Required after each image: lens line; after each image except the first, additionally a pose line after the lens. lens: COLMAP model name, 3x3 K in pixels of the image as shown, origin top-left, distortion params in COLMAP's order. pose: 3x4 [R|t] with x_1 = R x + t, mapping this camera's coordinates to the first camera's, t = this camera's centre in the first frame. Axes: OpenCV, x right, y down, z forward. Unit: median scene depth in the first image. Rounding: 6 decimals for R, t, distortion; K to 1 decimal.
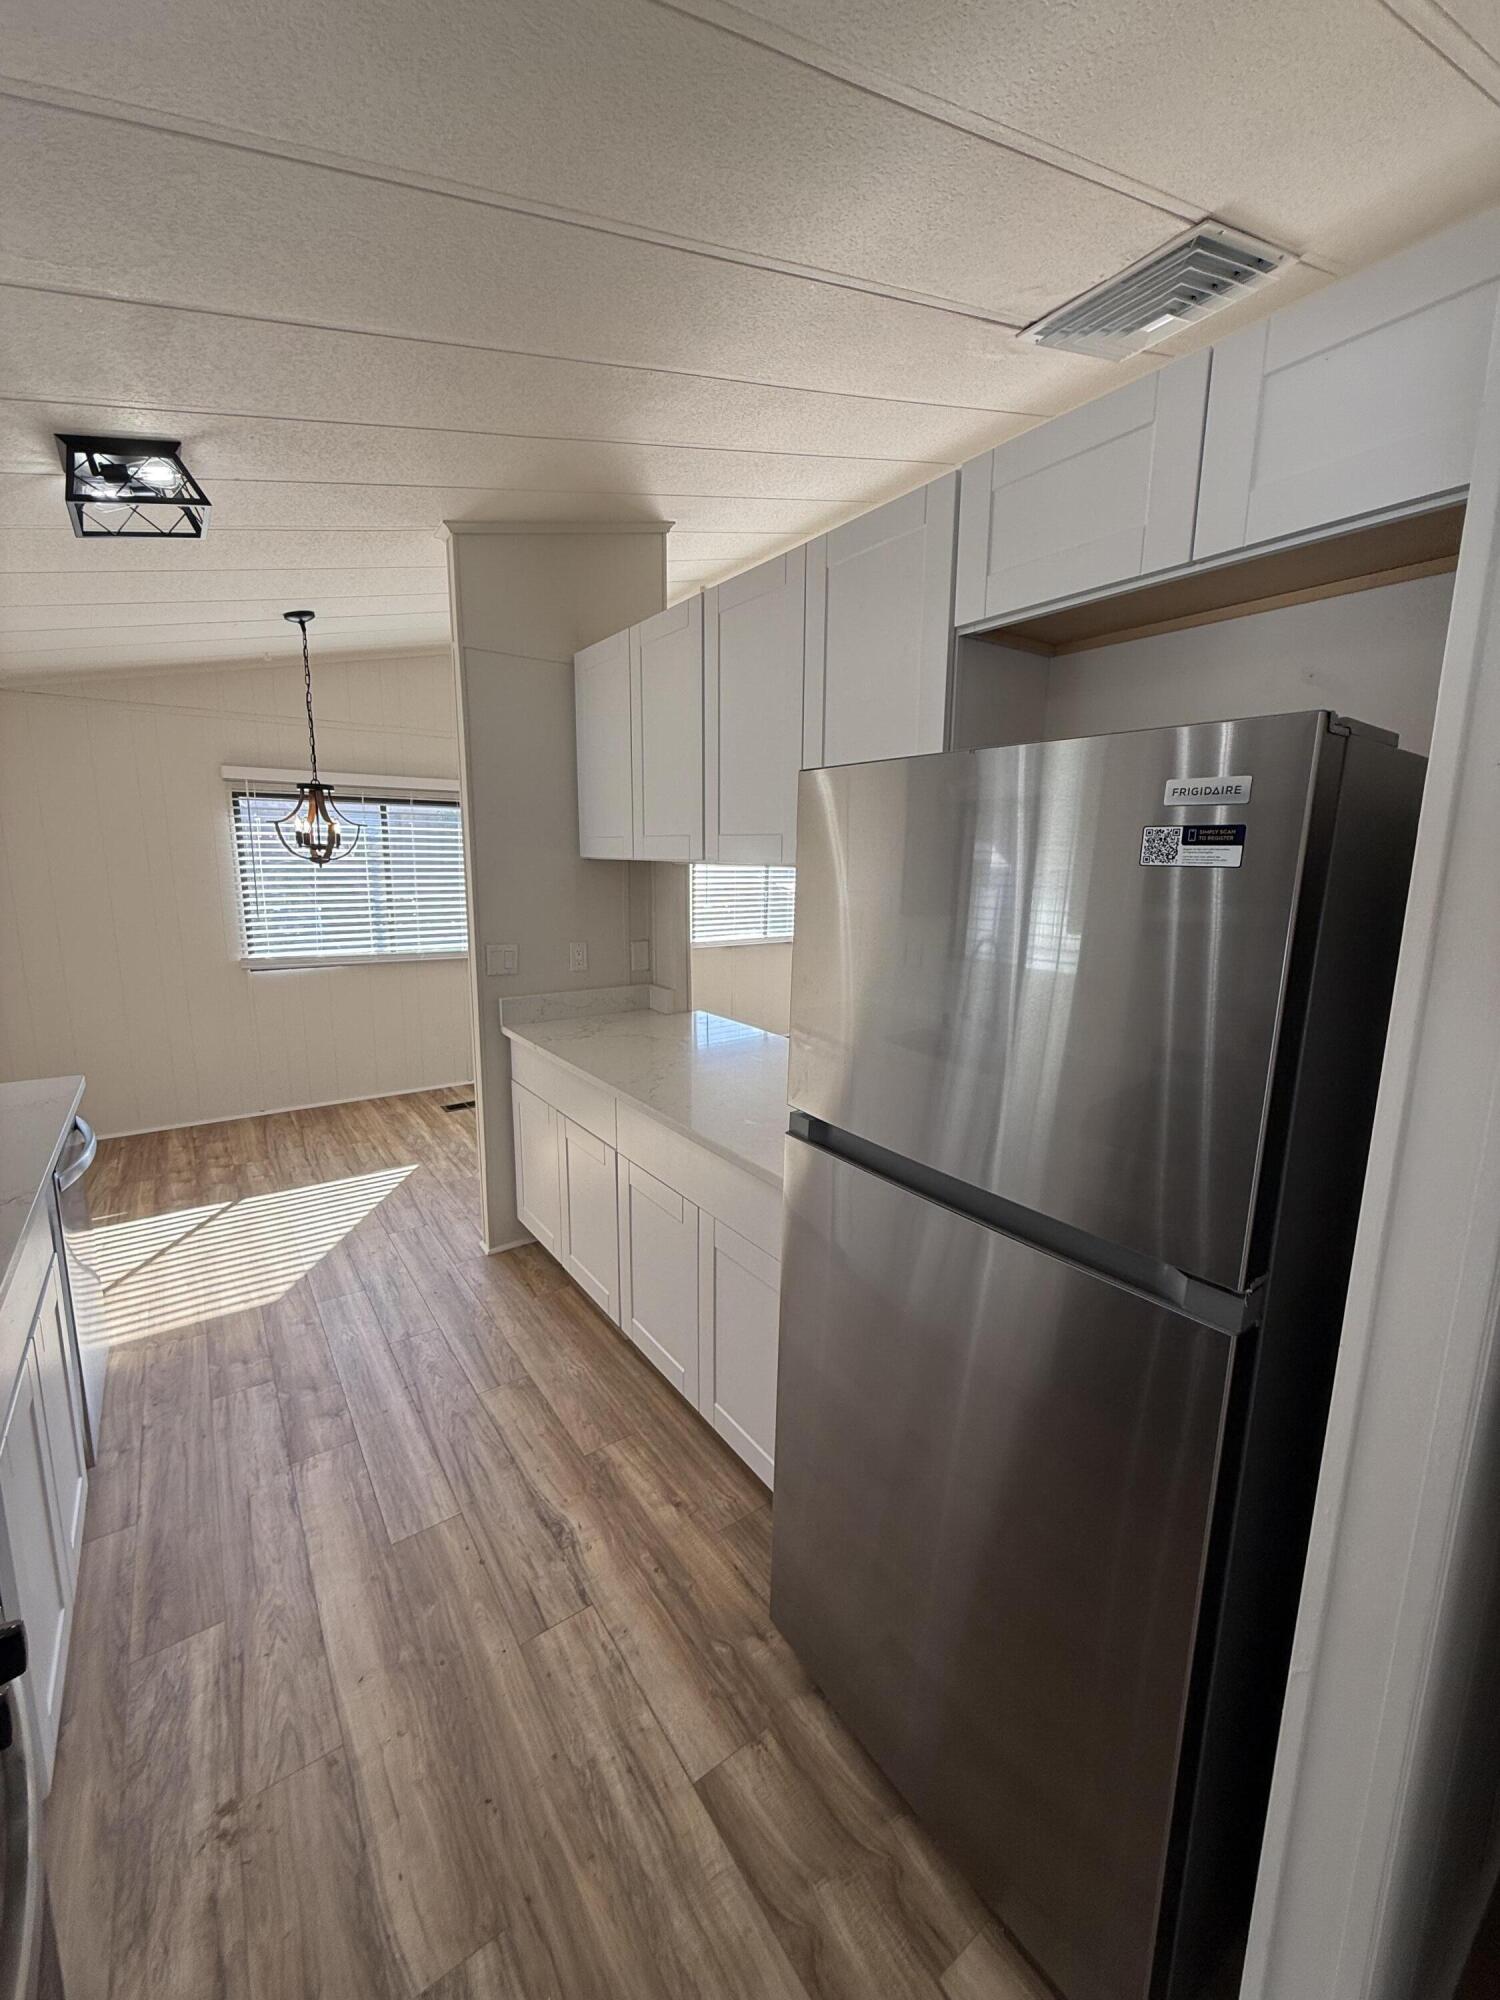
lens RADIAL K [[803.6, 0, 755.1], [0, 803.6, 1004.1], [0, 0, 1]] dist [-0.000575, -0.000372]
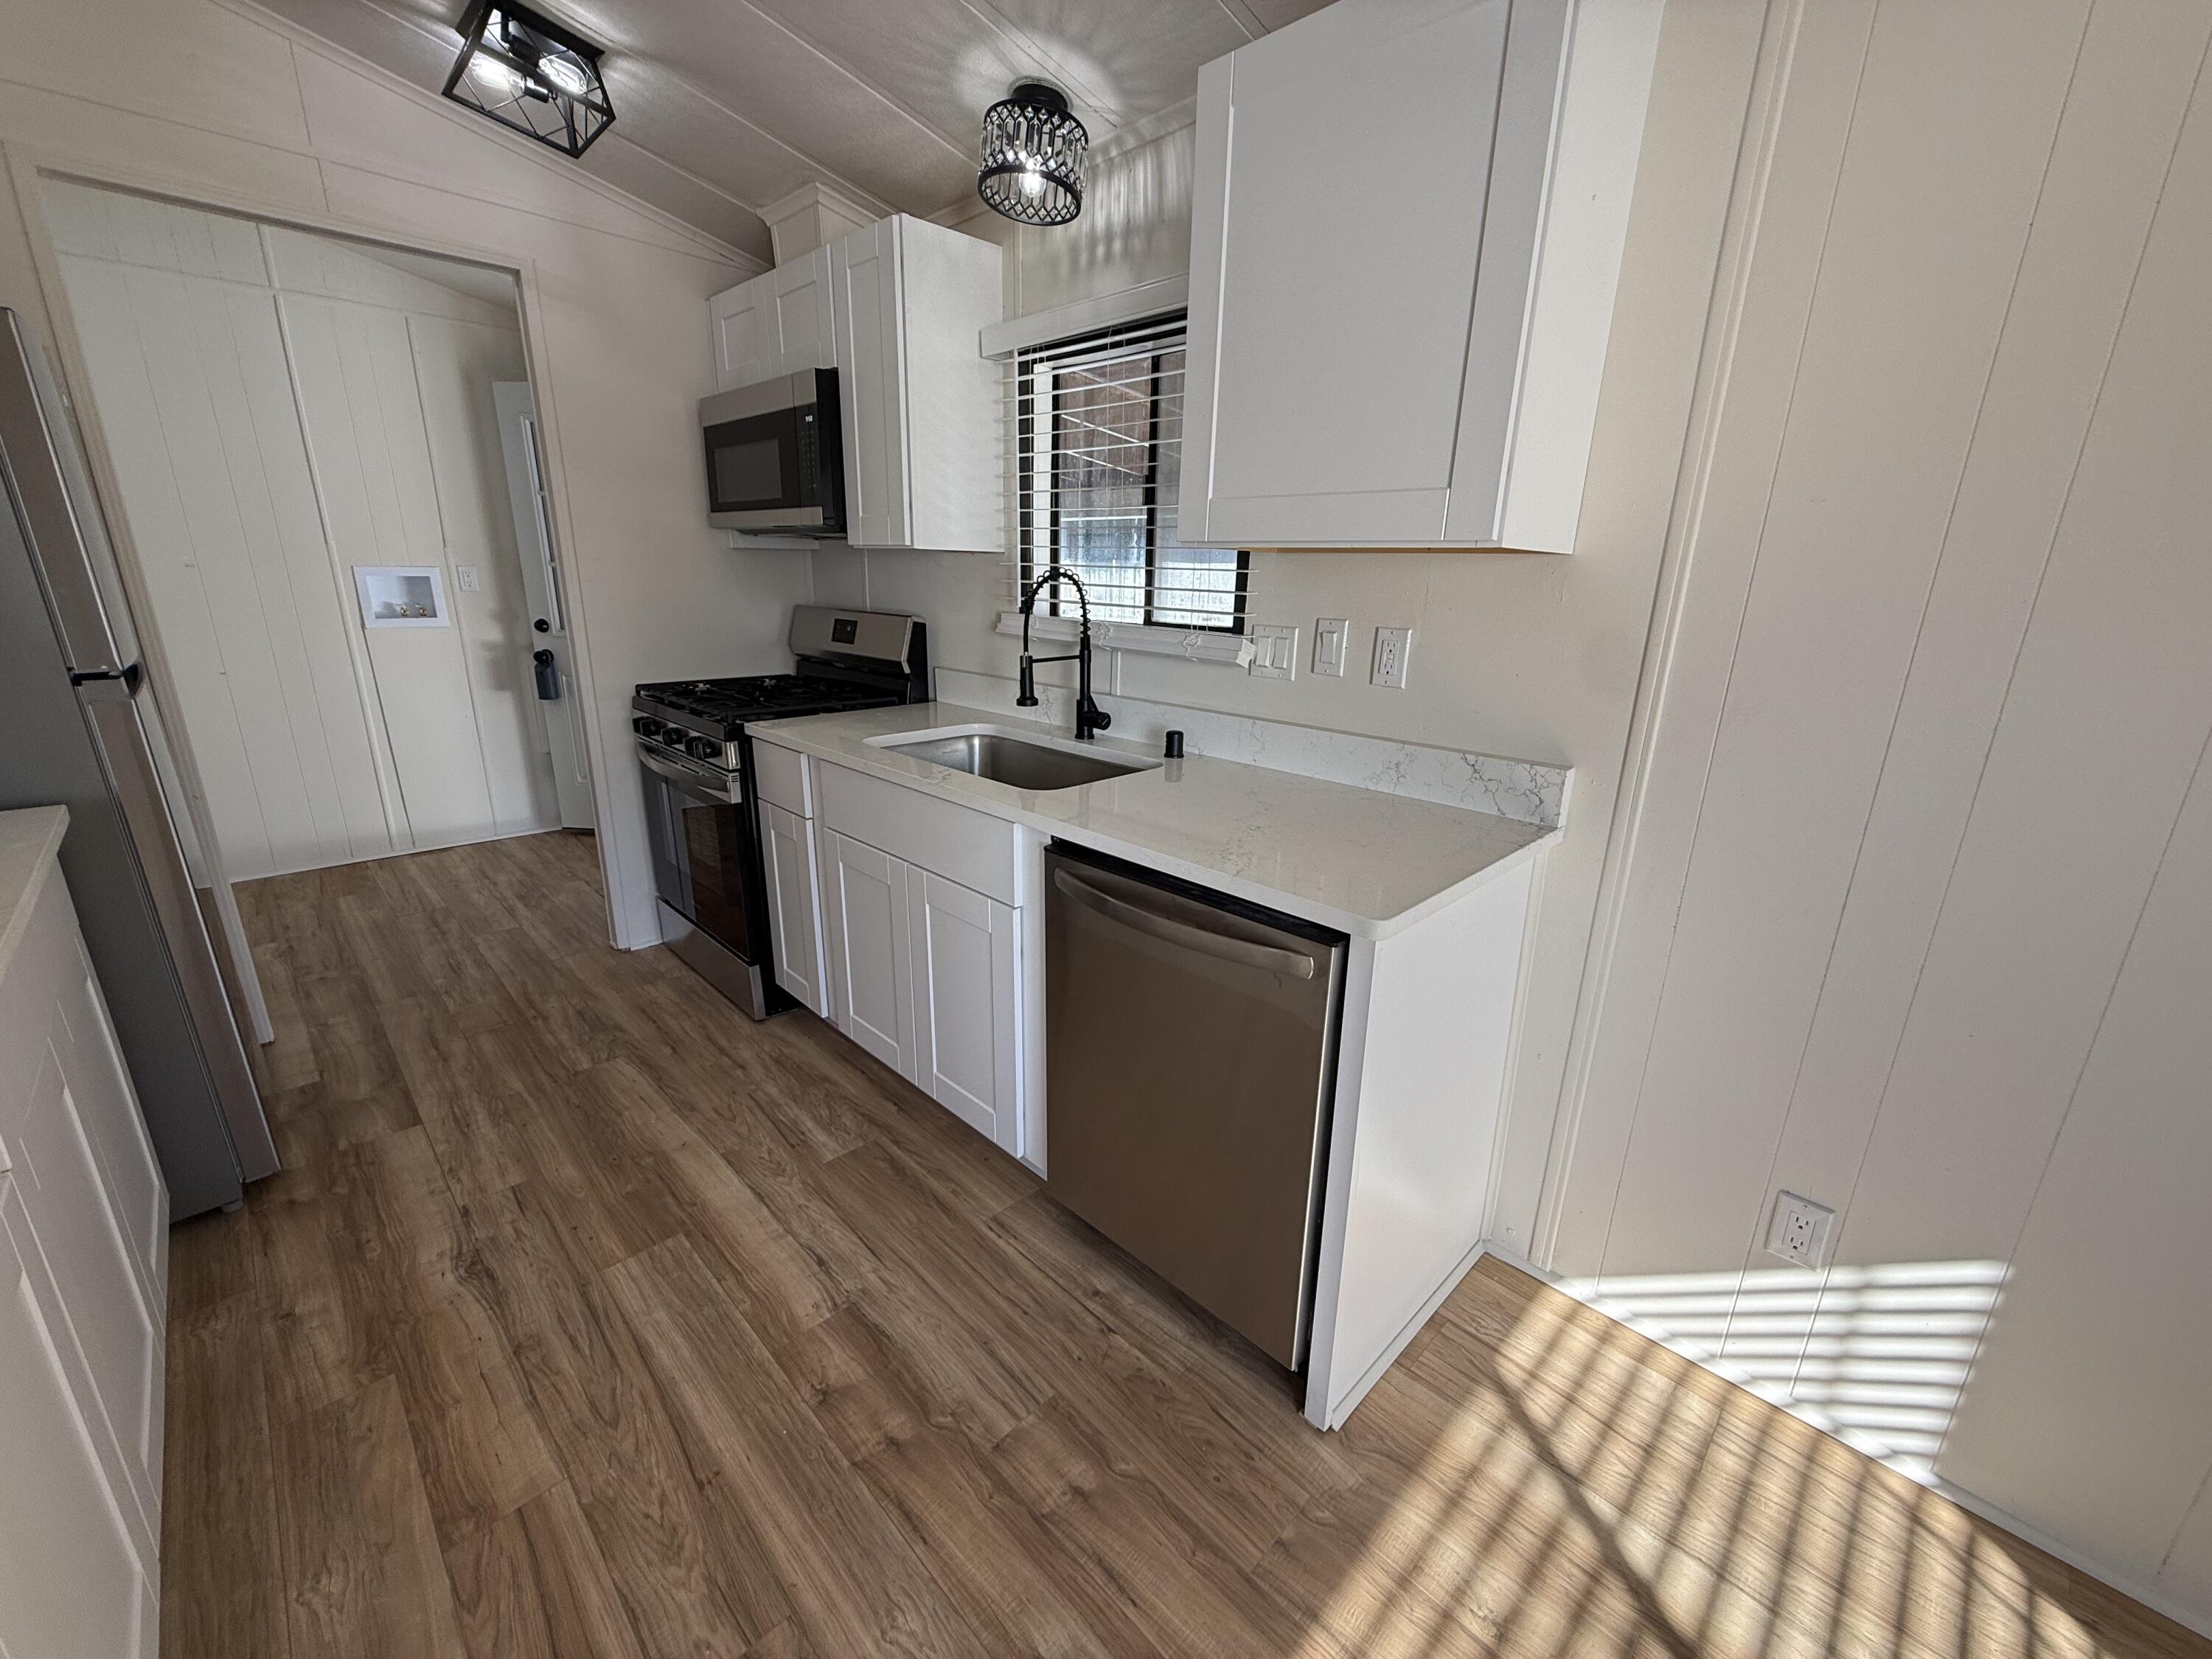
lens RADIAL K [[888.8, 0, 1105.5], [0, 888.8, 822.5], [0, 0, 1]] dist [-0.000575, -0.000372]
pose [[-0.986278, 0.013145, -0.164571, -0.761714], [-0.062408, 0.893177, 0.445353, -0.214876], [0.152845, 0.449512, -0.880101, 1.737734]]
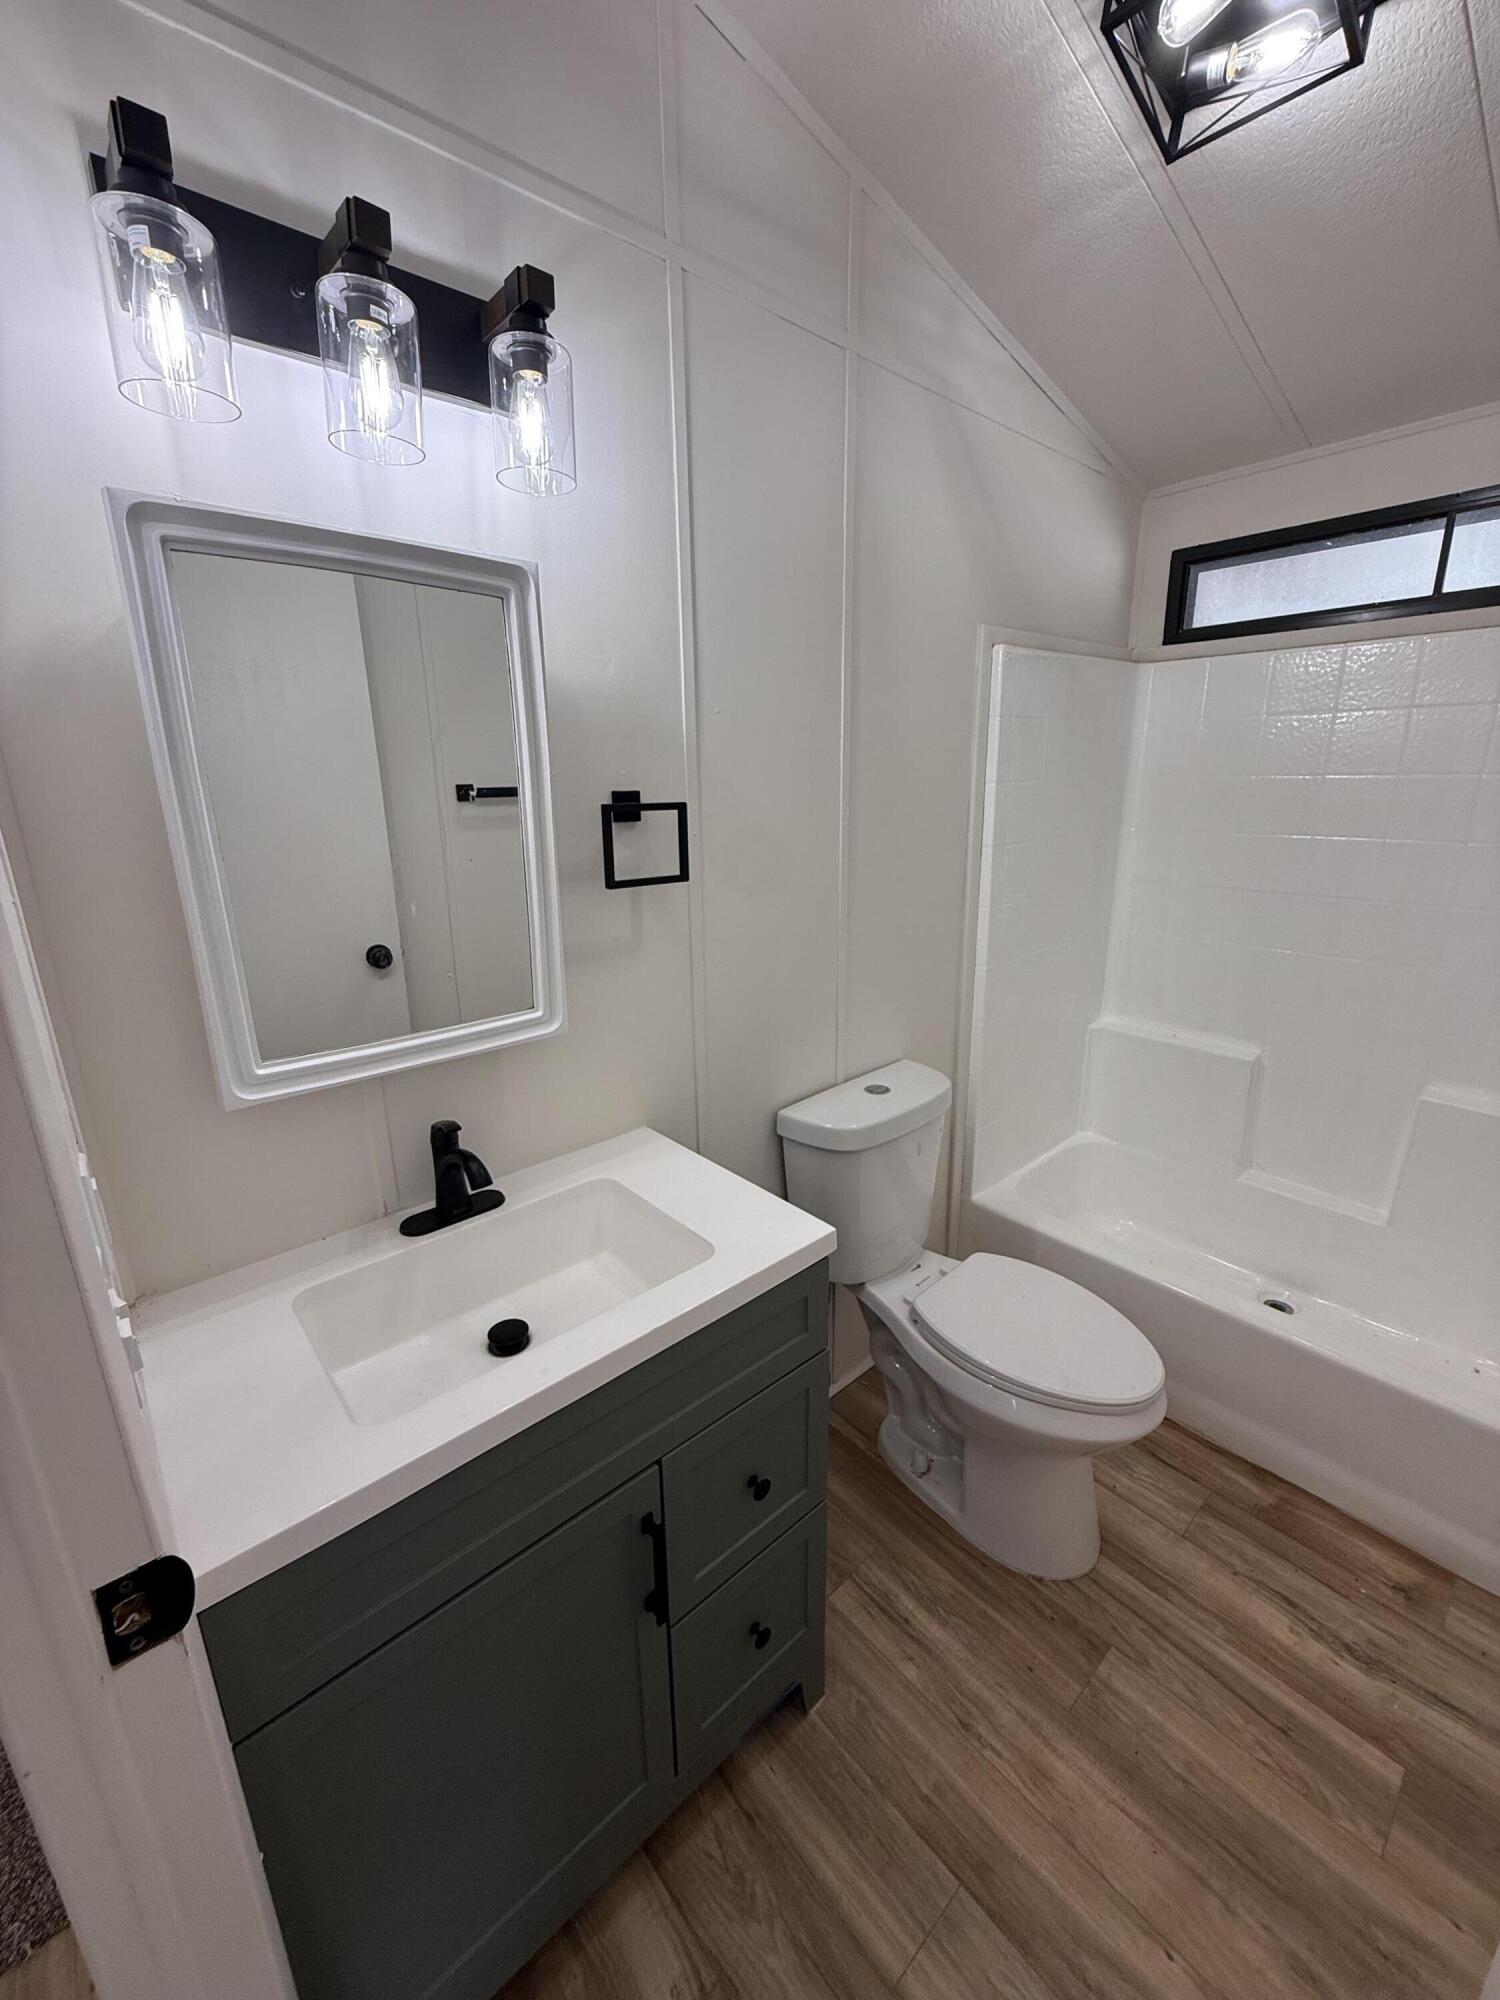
lens RADIAL K [[803.6, 0, 753.6], [0, 803.6, 1001.5], [0, 0, 1]] dist [-0.000575, -0.000372]
pose [[-0.995350, 0.024766, -0.093081, 0.097263], [-0.017981, 0.901614, 0.432169, -0.199730], [0.094627, 0.431833, -0.896976, 1.185158]]
